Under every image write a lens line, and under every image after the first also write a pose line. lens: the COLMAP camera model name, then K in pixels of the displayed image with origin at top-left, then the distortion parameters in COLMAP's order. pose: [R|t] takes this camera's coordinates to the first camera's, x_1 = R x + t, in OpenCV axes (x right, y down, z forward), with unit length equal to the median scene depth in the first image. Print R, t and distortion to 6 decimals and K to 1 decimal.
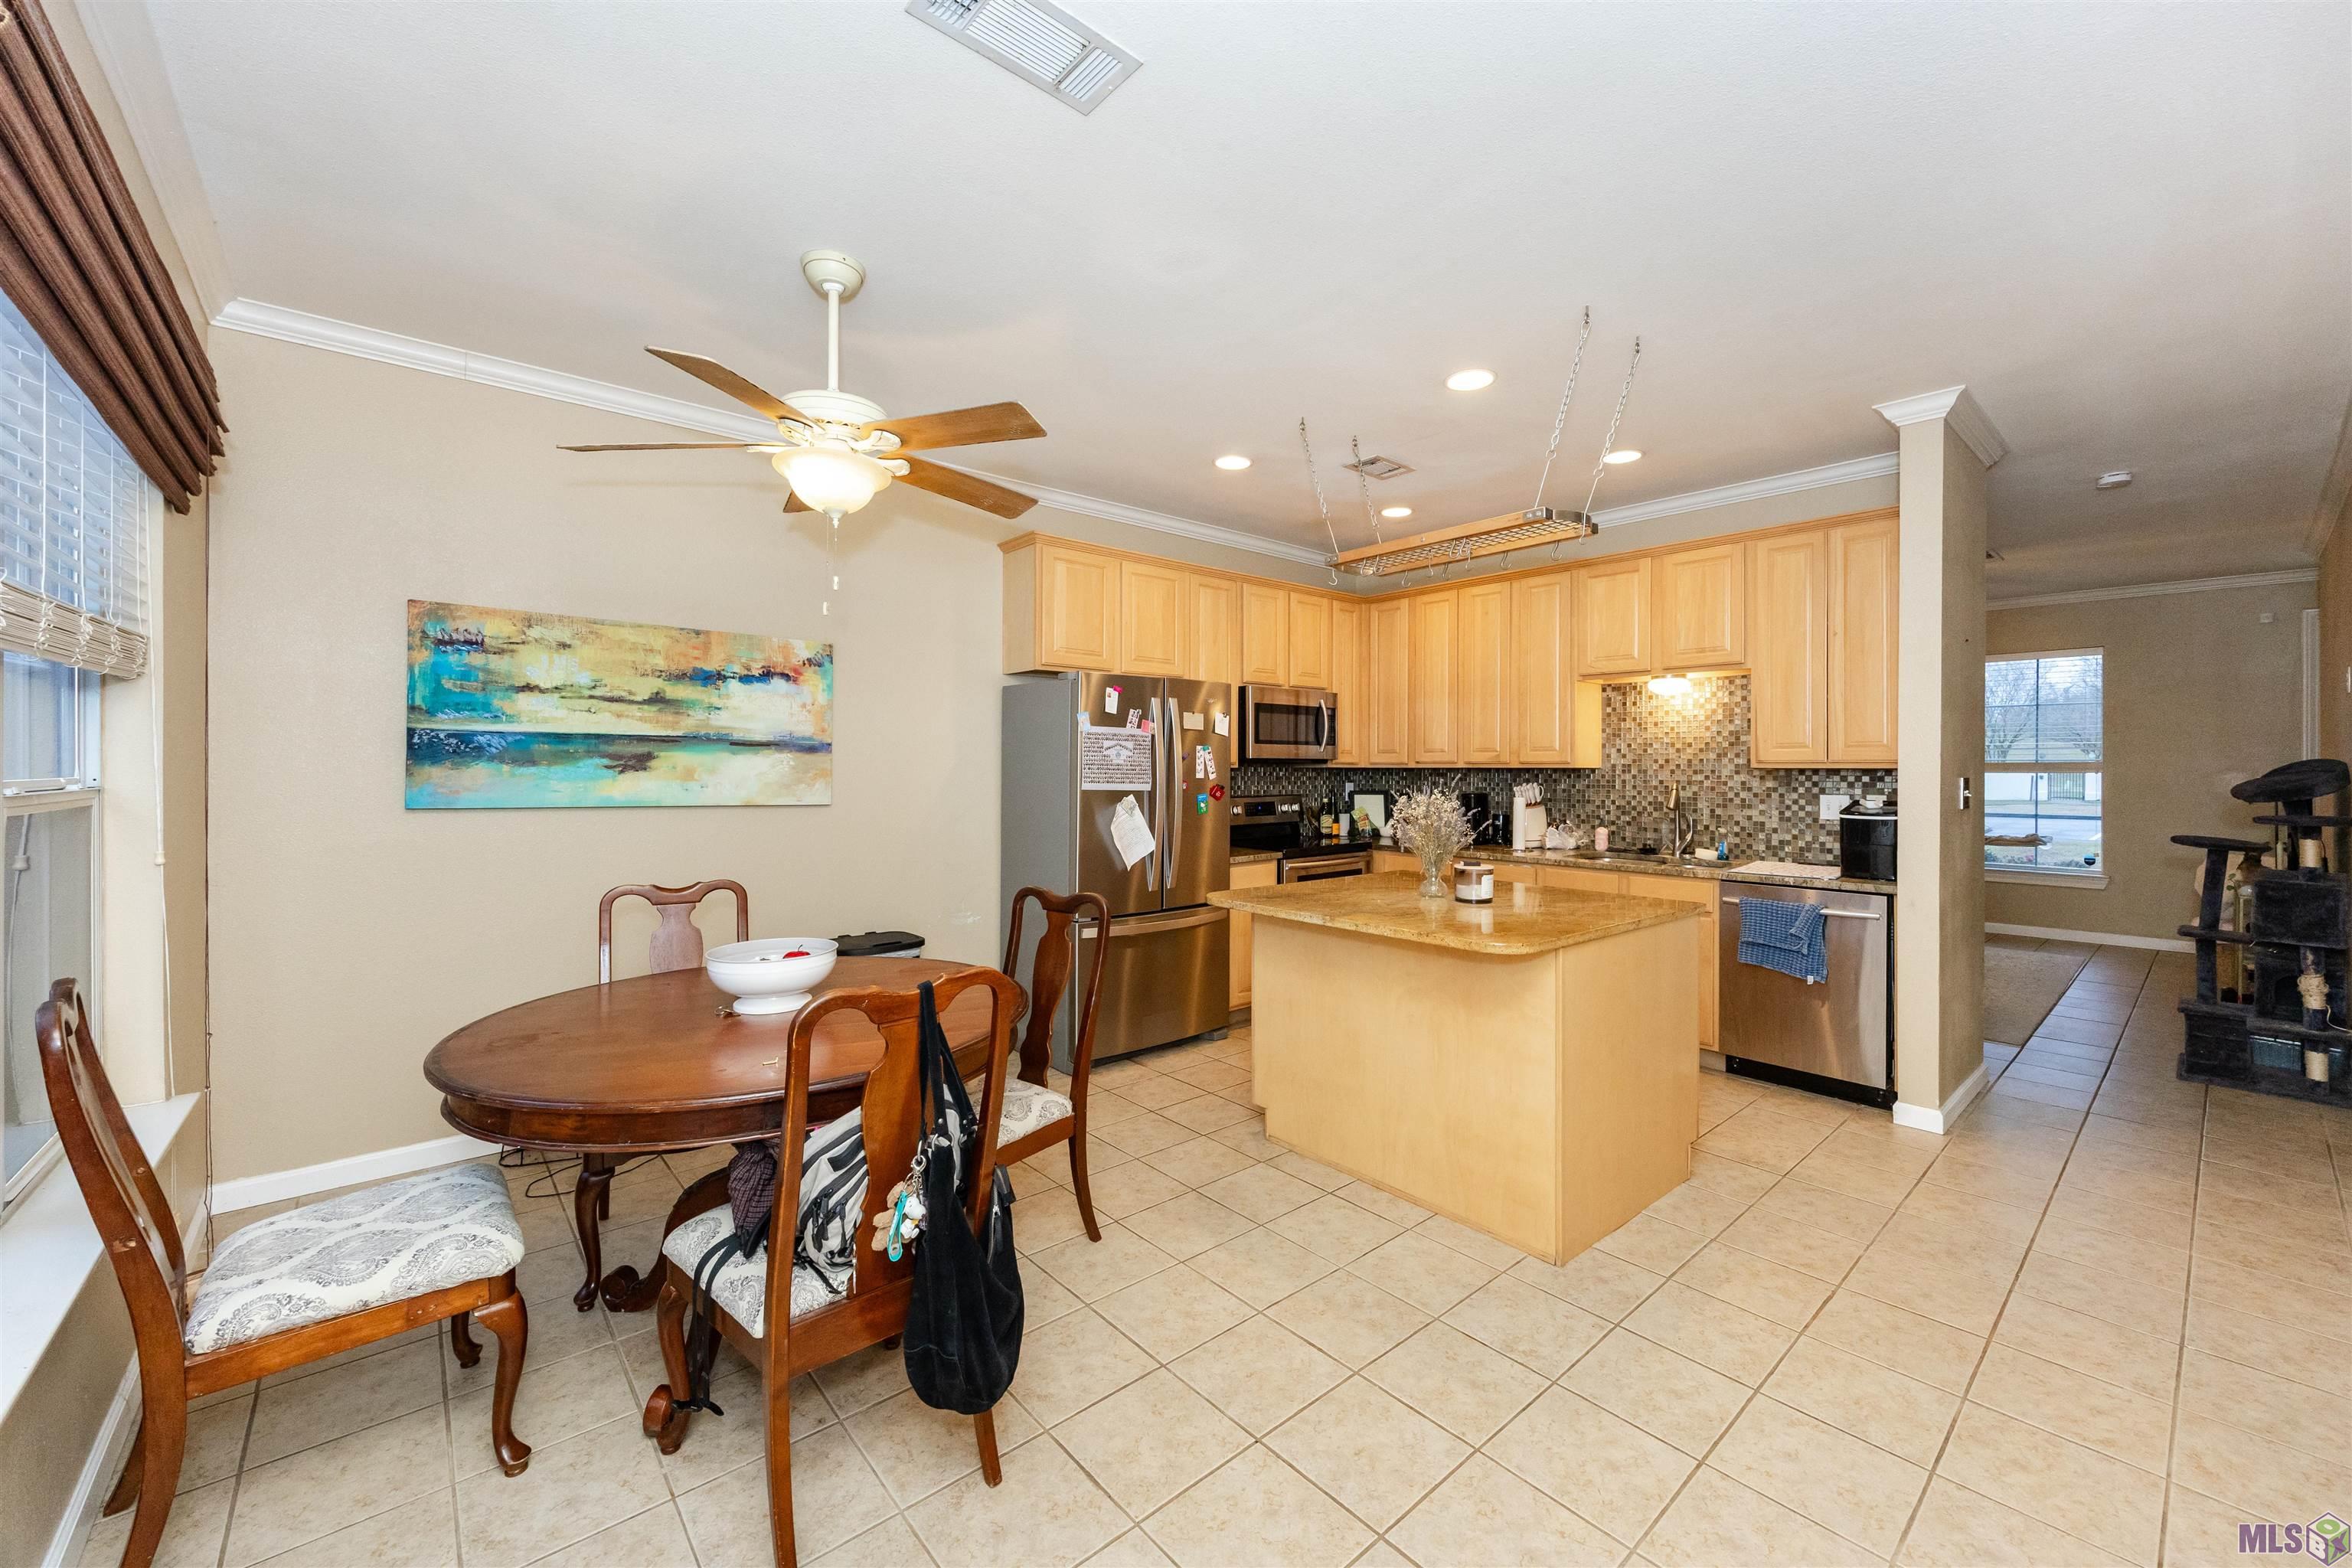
lens RADIAL K [[930.8, 0, 1191.2], [0, 930.8, 768.9], [0, 0, 1]] dist [-0.002882, -0.000104]
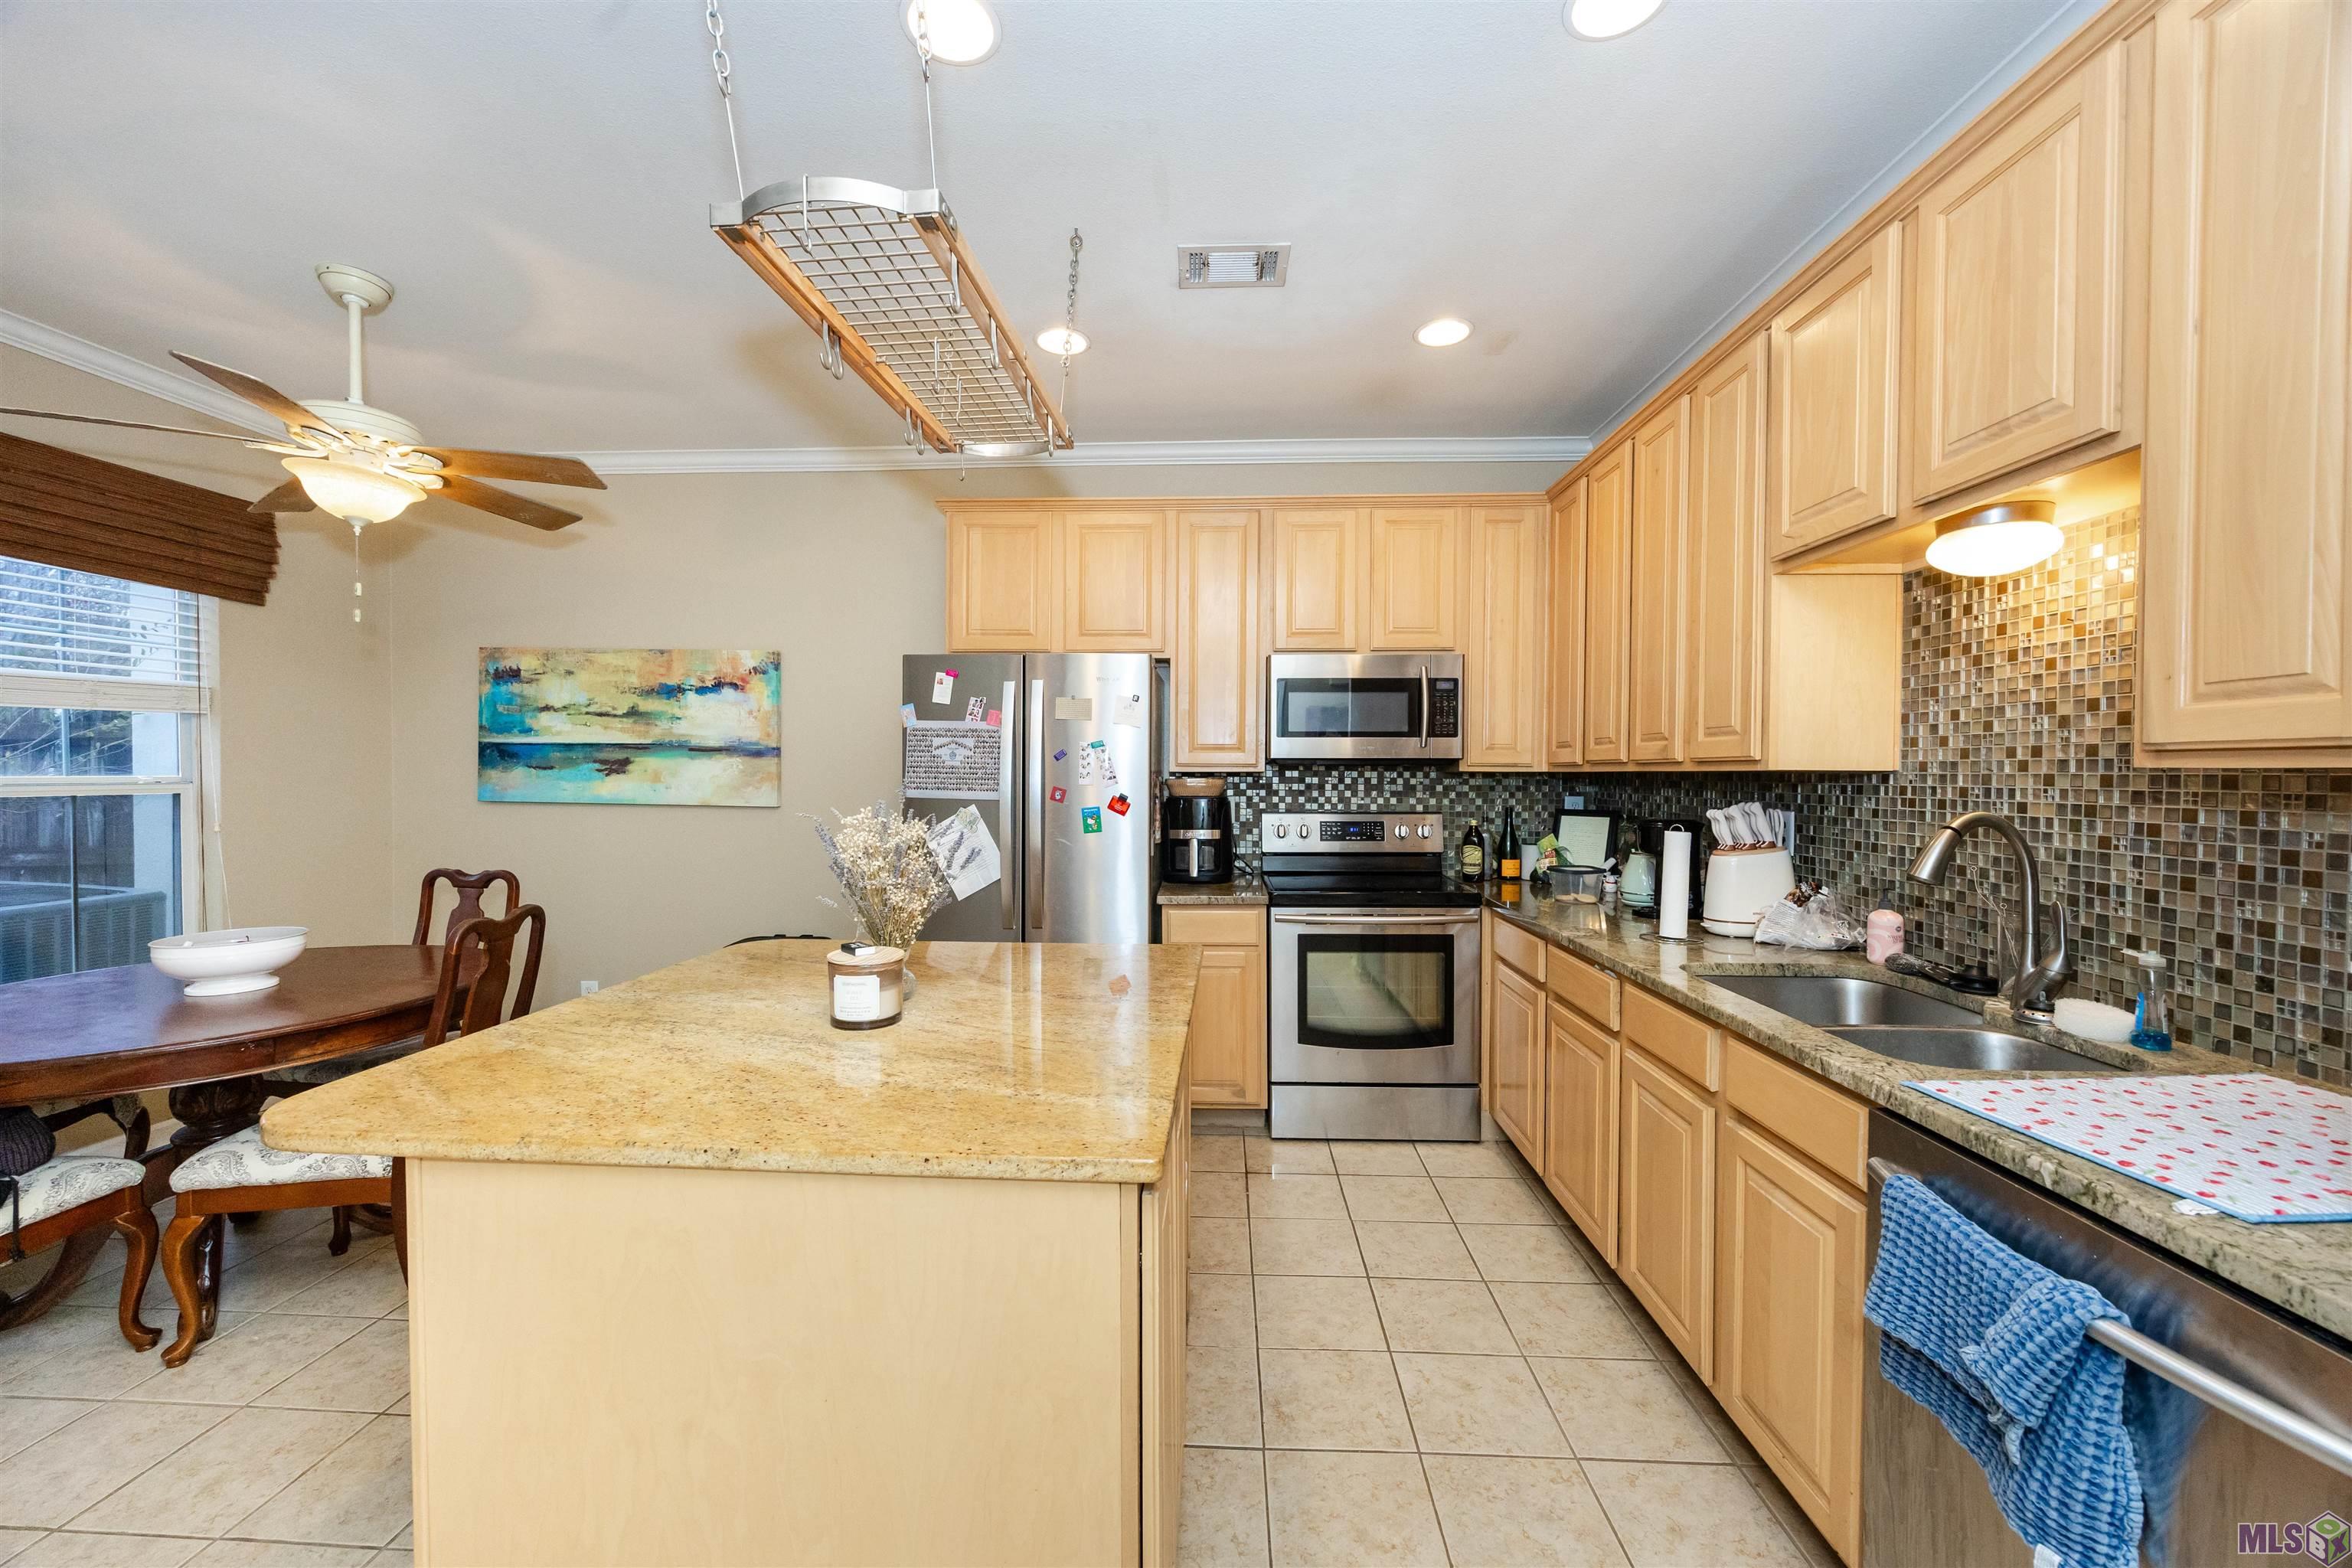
lens RADIAL K [[886.4, 0, 1181.2], [0, 886.4, 785.7], [0, 0, 1]] dist [-0.002515, -0.000234]
pose [[0.715297, 0.009839, -0.698752, 0.583070], [-0.002346, 0.999929, 0.011679, 0.002188], [0.698817, -0.006715, 0.715269, 0.571305]]
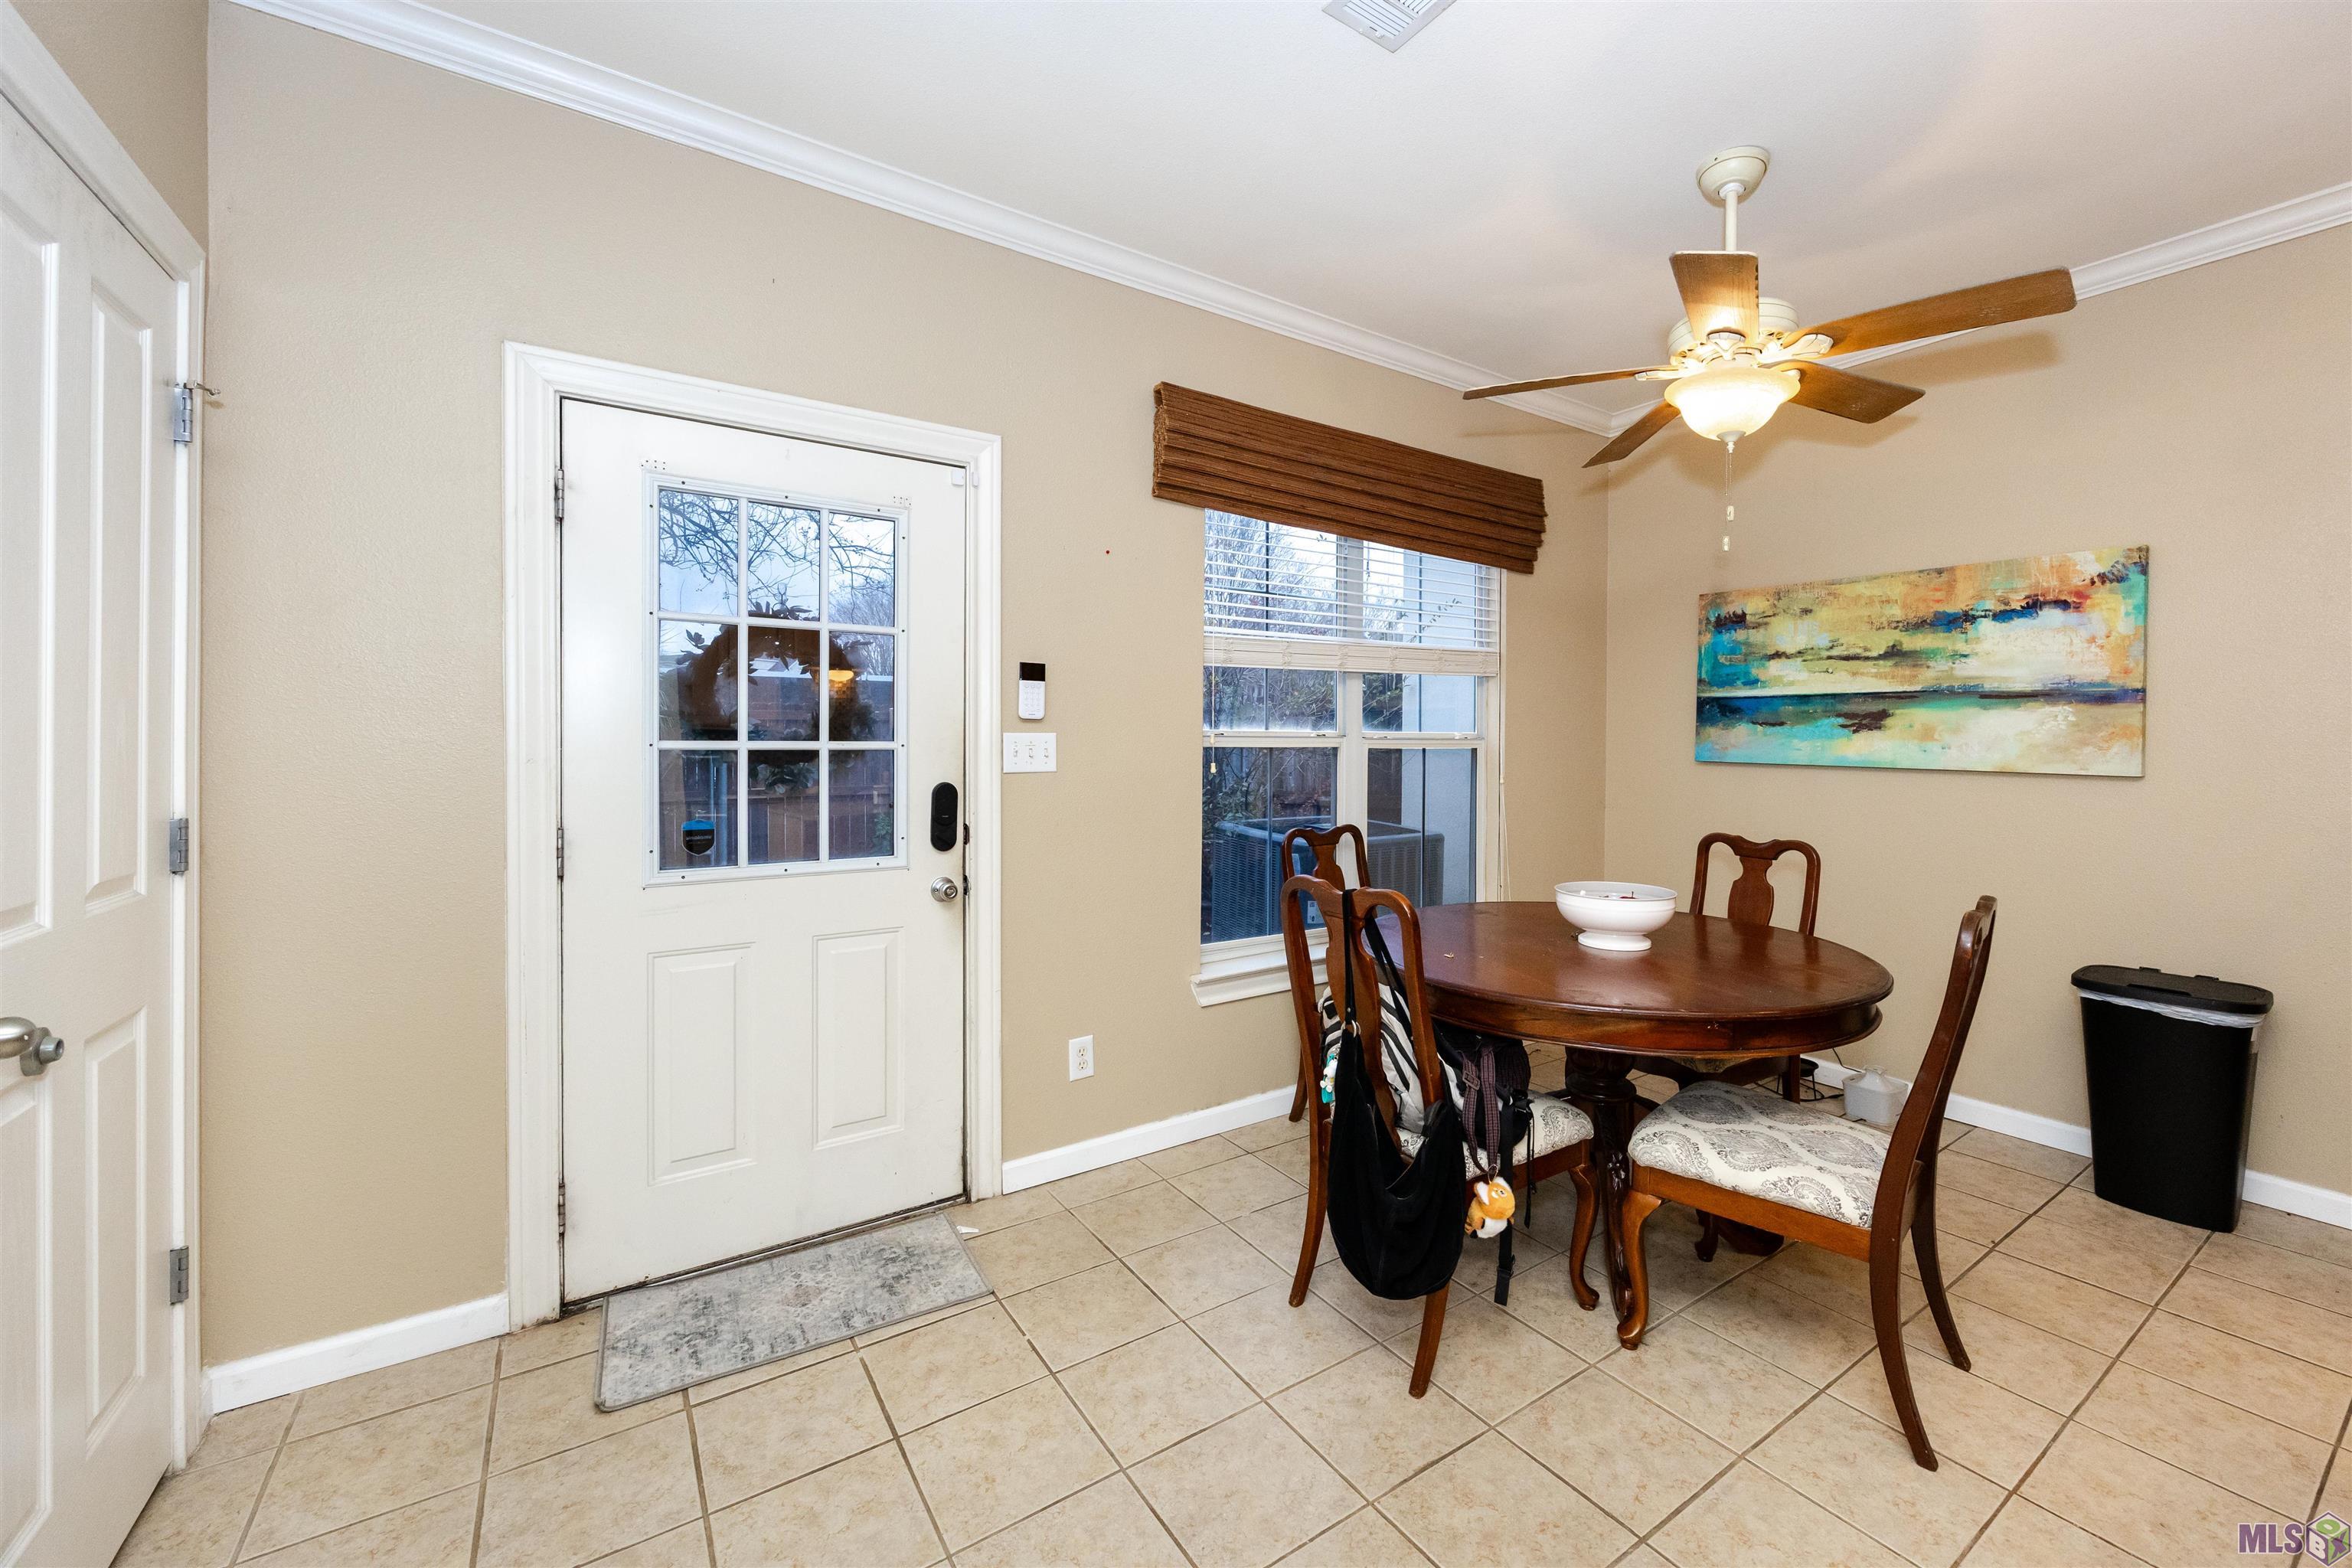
lens RADIAL K [[947.6, 0, 1263.3], [0, 947.6, 749.7], [0, 0, 1]] dist [0.001459, 0.000171]
pose [[-0.096964, 0.004517, -0.995278, 0.358337], [-0.008167, 0.999952, 0.005334, 0.018390], [0.995254, 0.008645, -0.096923, 0.389235]]
